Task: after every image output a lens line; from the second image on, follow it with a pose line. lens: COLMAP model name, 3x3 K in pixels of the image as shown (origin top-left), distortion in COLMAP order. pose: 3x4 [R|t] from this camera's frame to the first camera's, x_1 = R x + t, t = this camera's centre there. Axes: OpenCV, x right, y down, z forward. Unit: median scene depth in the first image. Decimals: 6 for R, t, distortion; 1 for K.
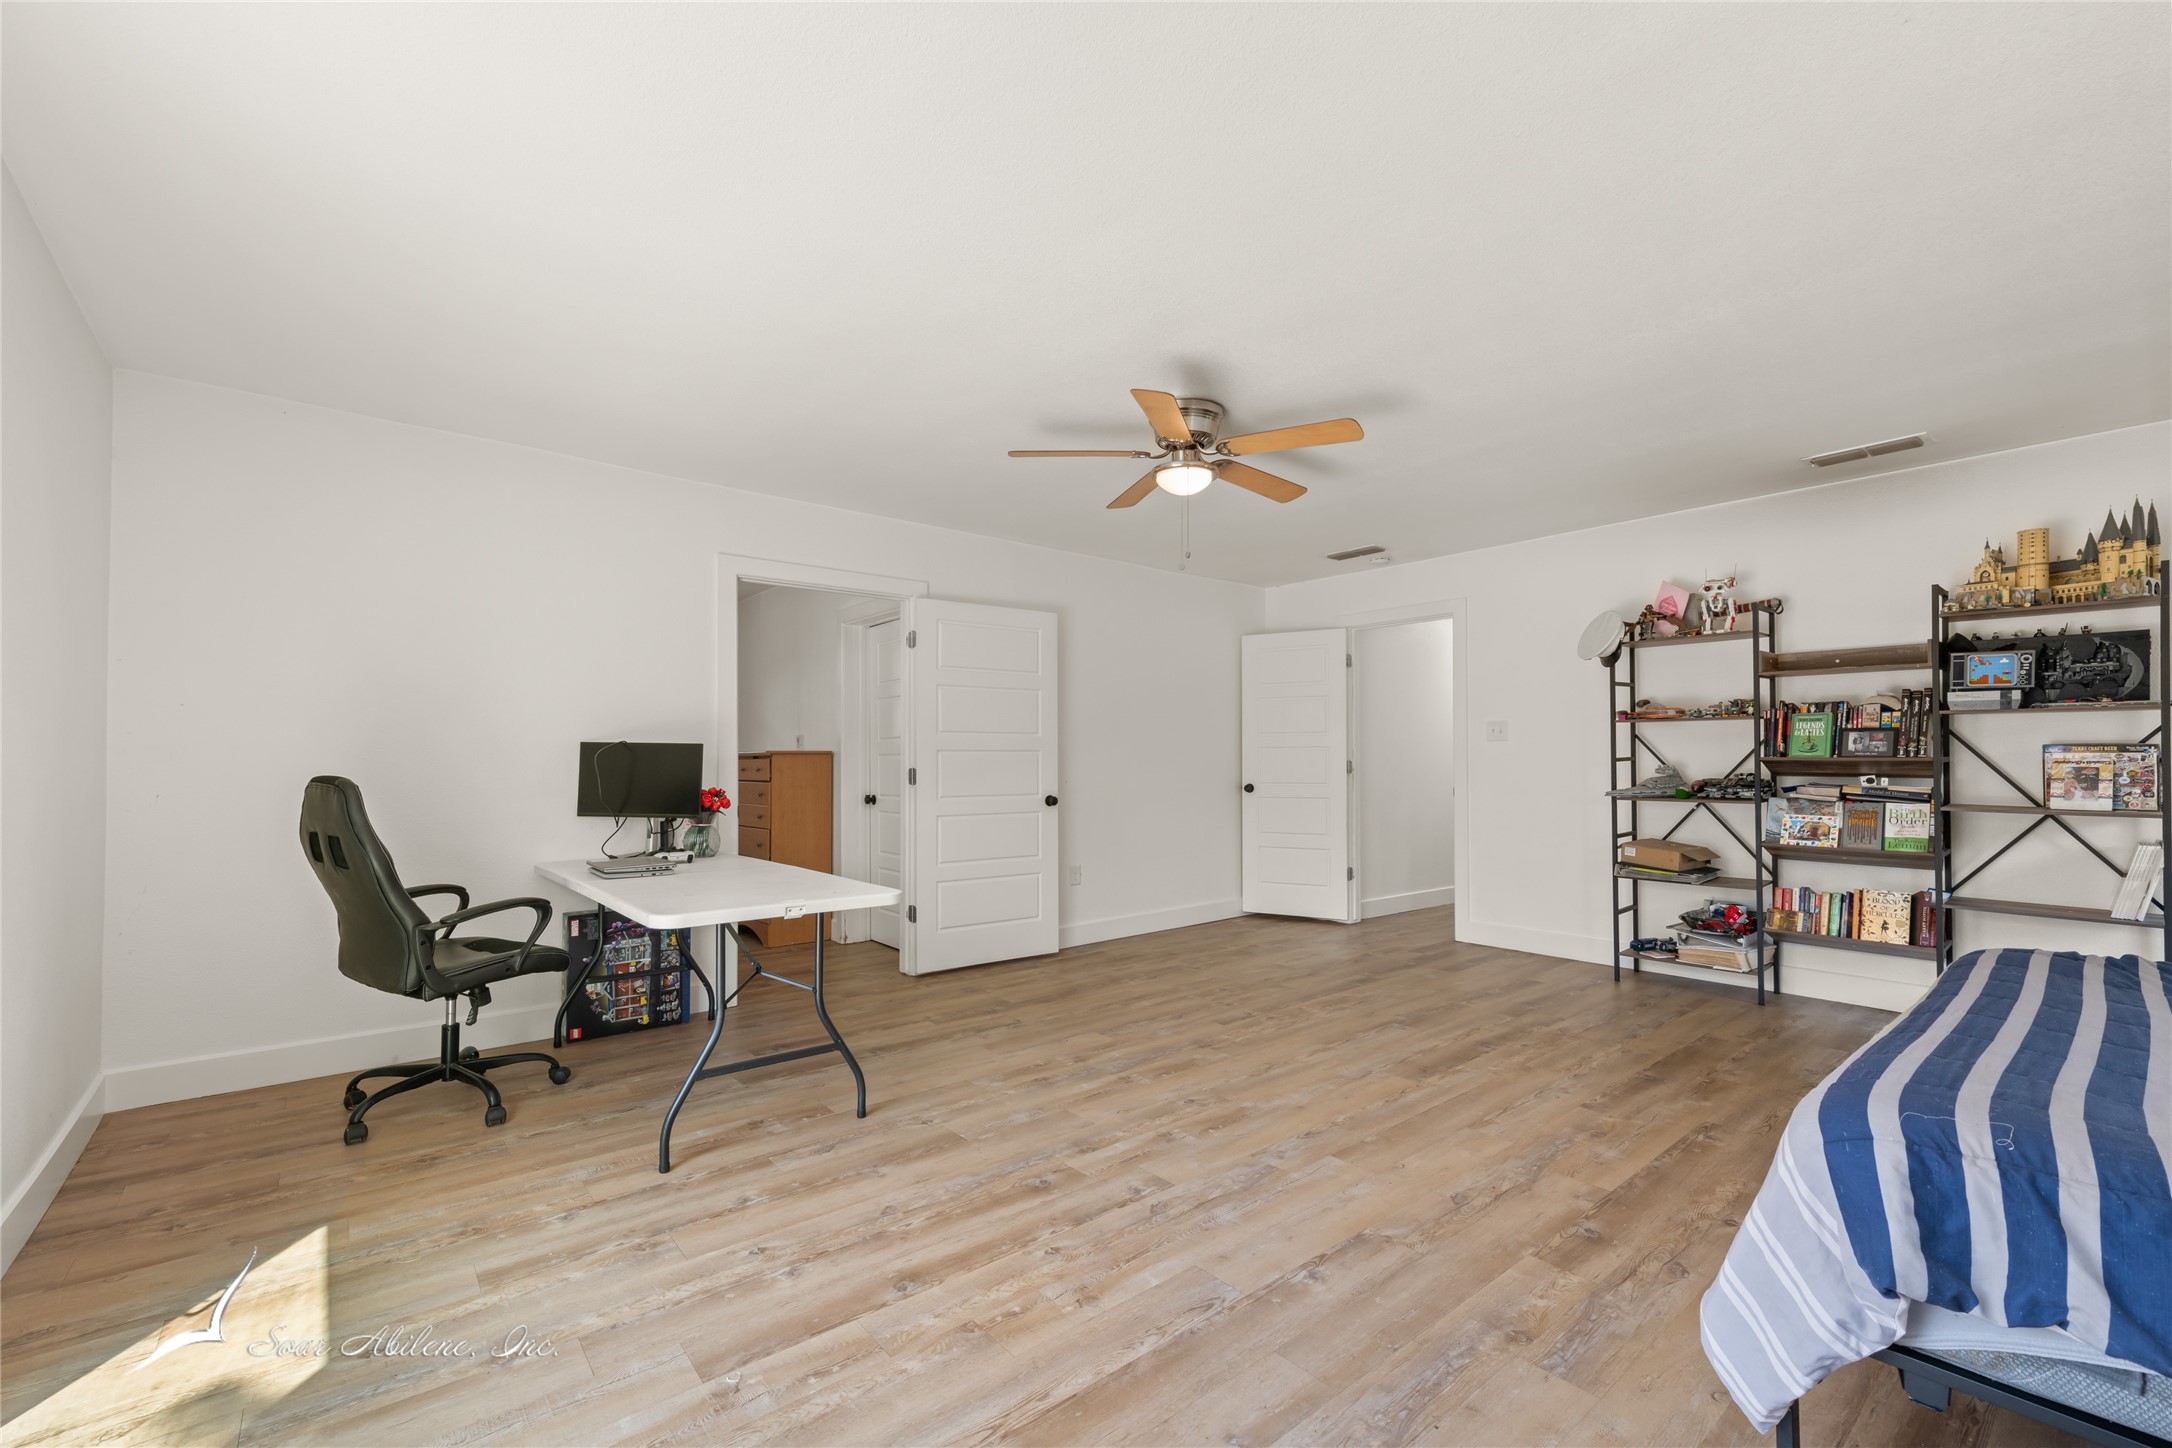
lens RADIAL K [[891.7, 0, 1089.2], [0, 891.7, 756.3], [0, 0, 1]] dist [0.016300, -0.000266]
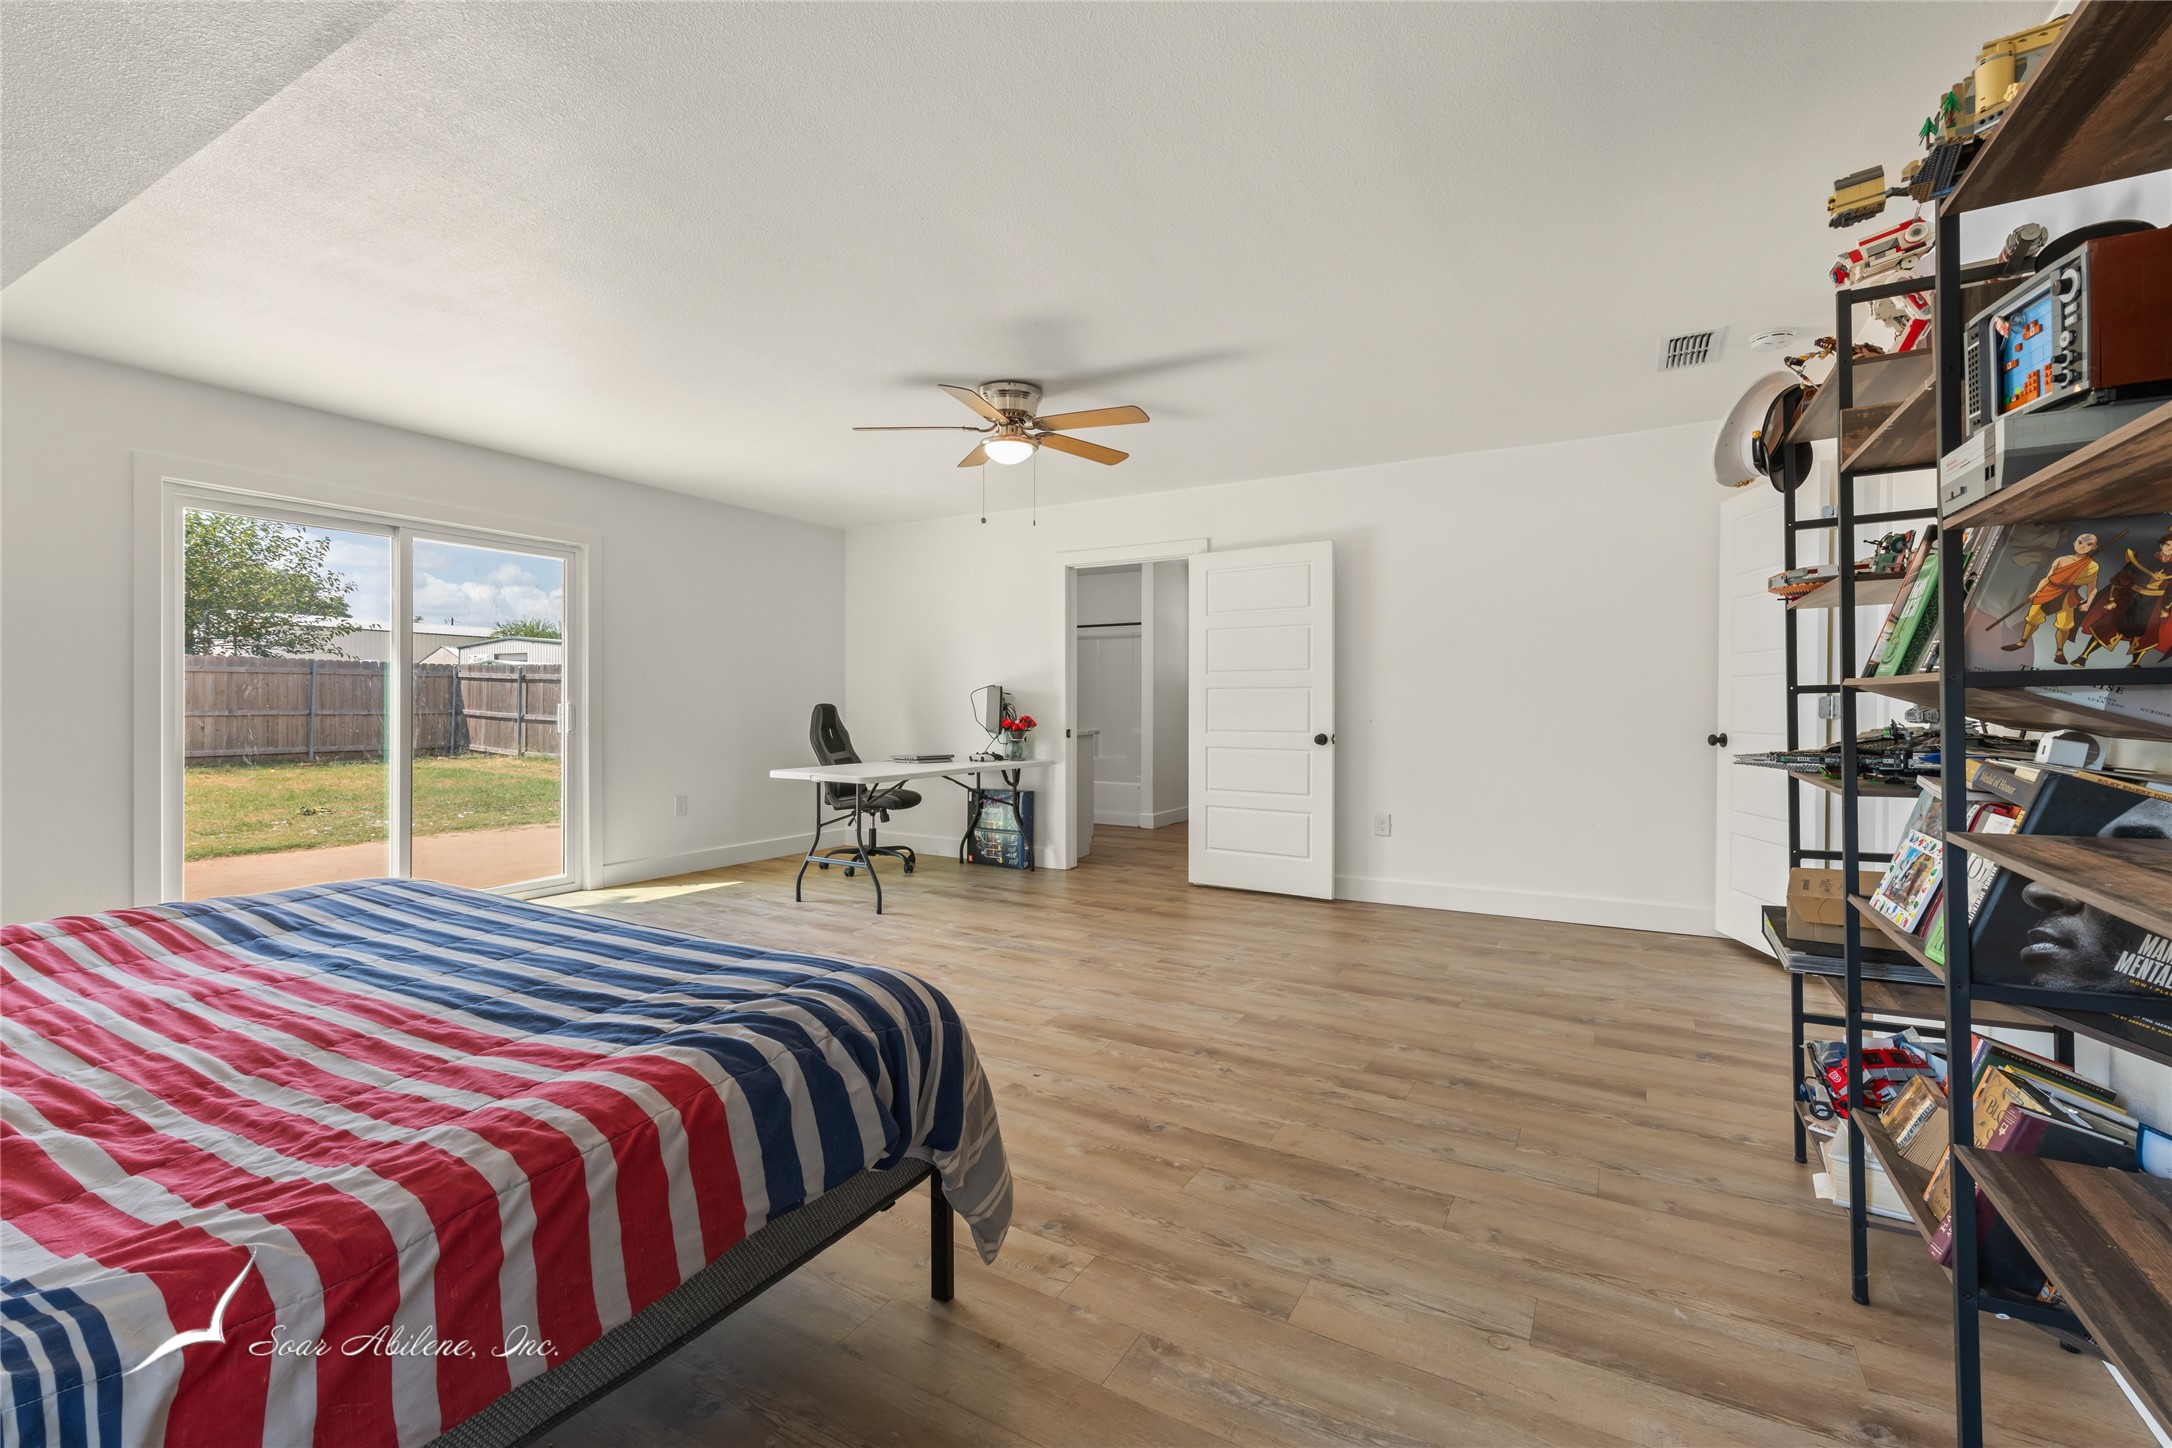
lens RADIAL K [[913.9, 0, 1079.5], [0, 913.9, 711.7], [0, 0, 1]] dist [0.017930, -0.000239]
pose [[0.350685, 0.011579, -0.936422, 1.200238], [0.000800, 0.999919, 0.012664, 0.011980], [0.936493, -0.005191, 0.350647, 0.637336]]
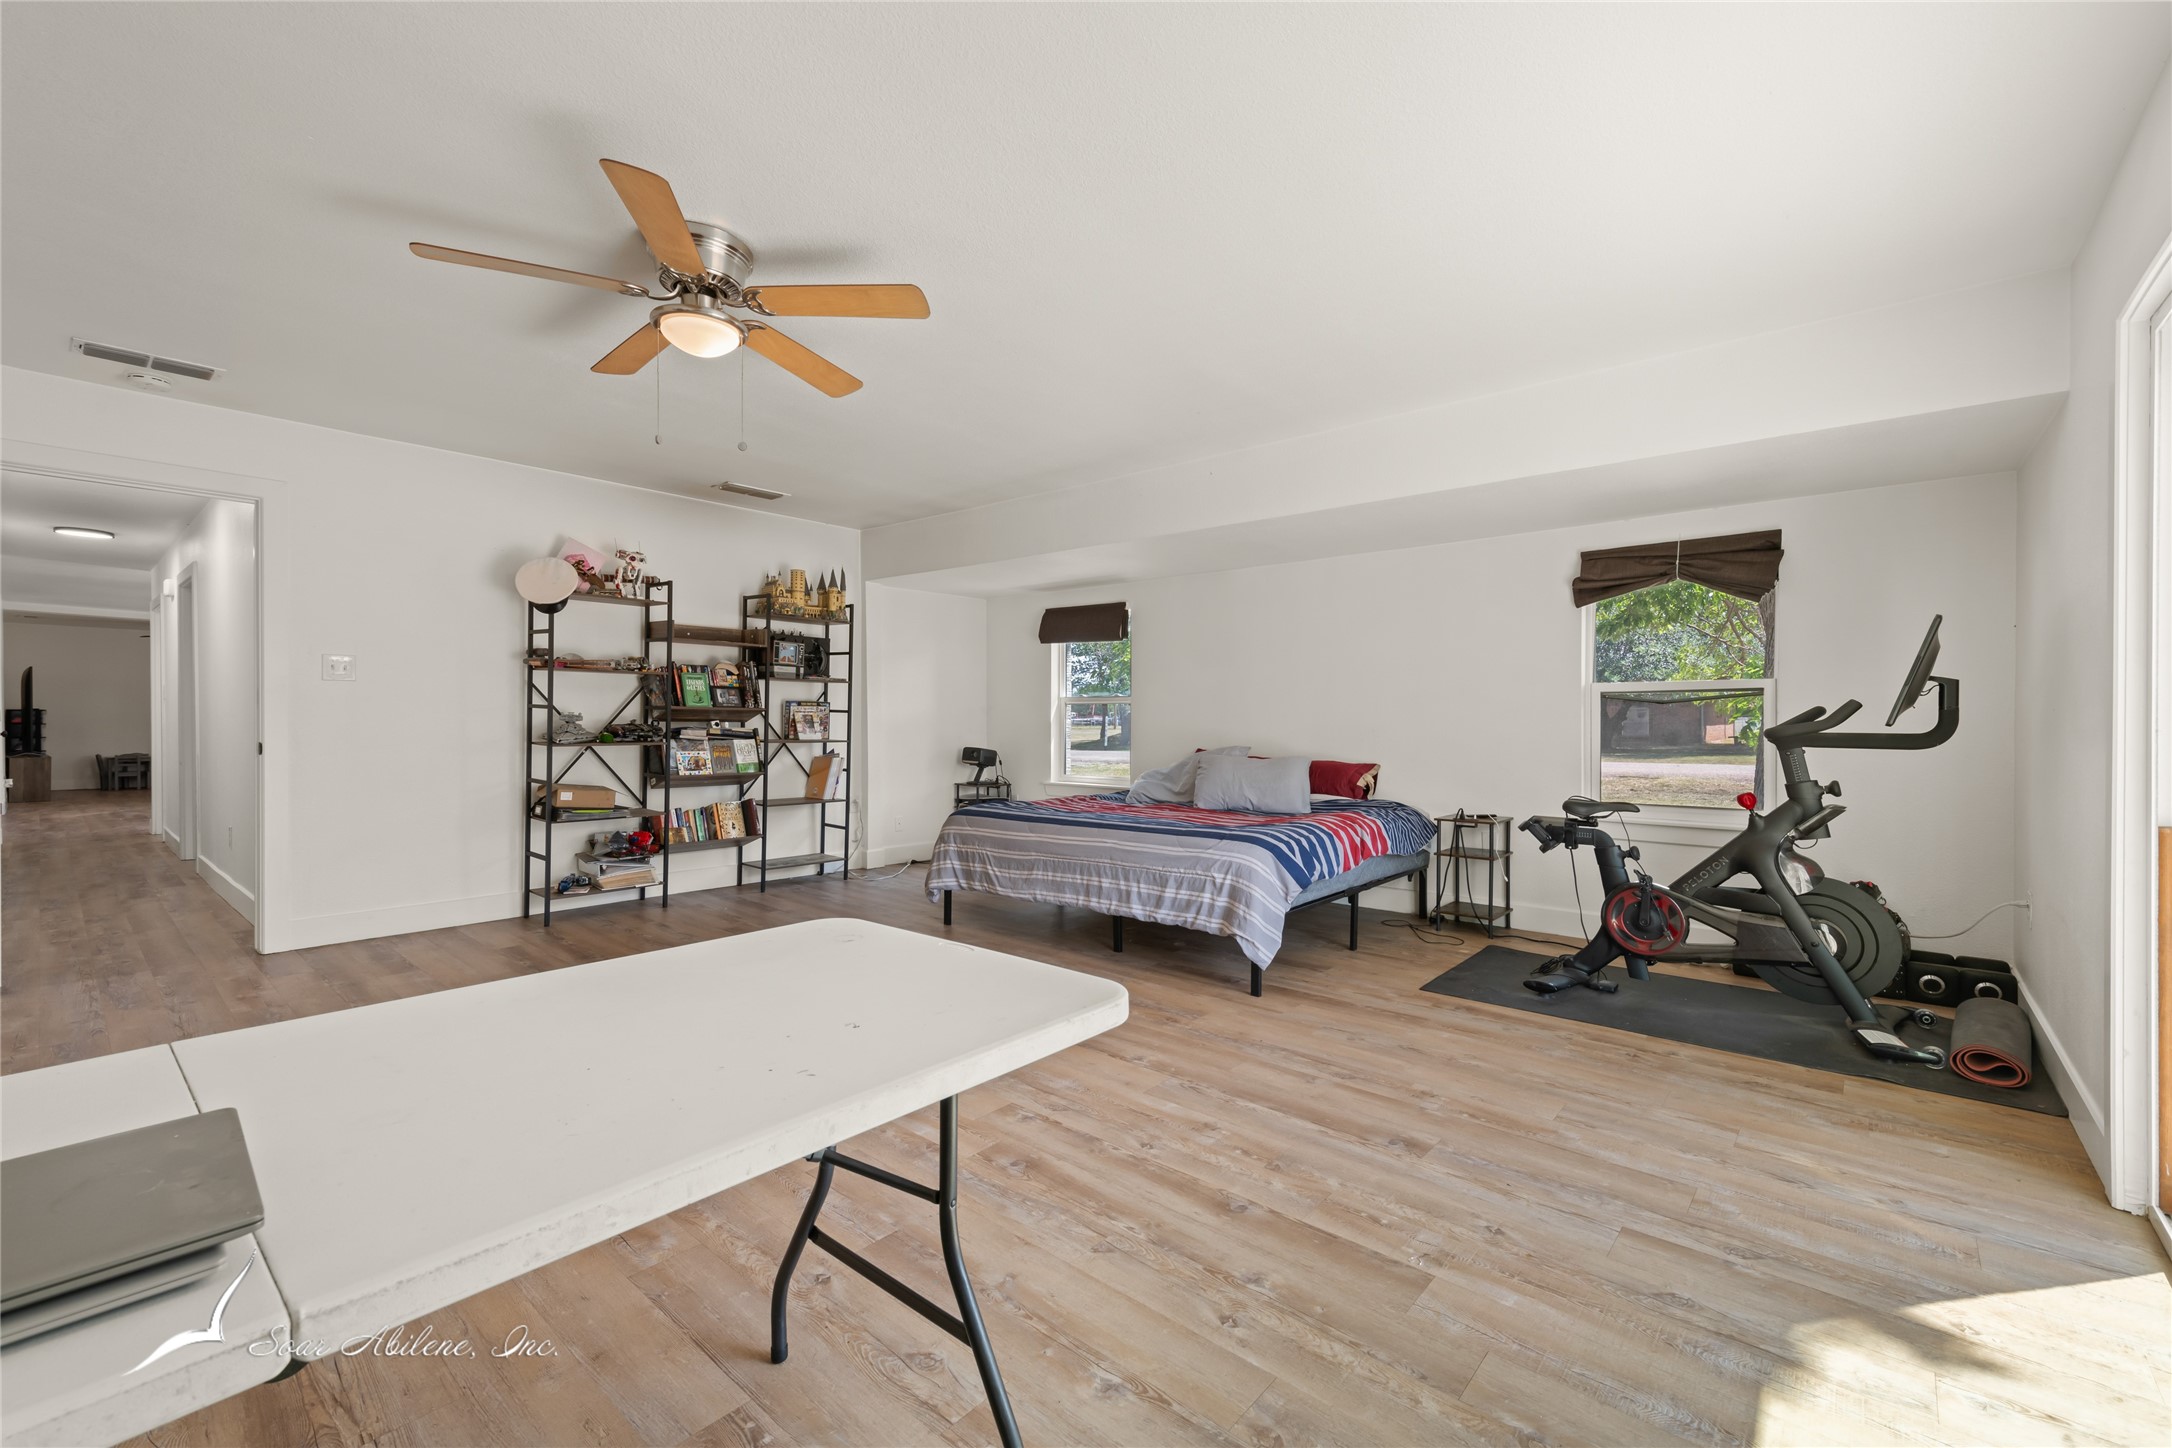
lens RADIAL K [[913.9, 0, 1079.5], [0, 913.9, 711.7], [0, 0, 1]] dist [0.017930, -0.000239]
pose [[-0.154260, 0.005377, 0.988016, -0.695881], [-0.010708, 0.999917, -0.007113, 0.013571], [-0.987972, -0.011677, -0.154190, 0.762221]]
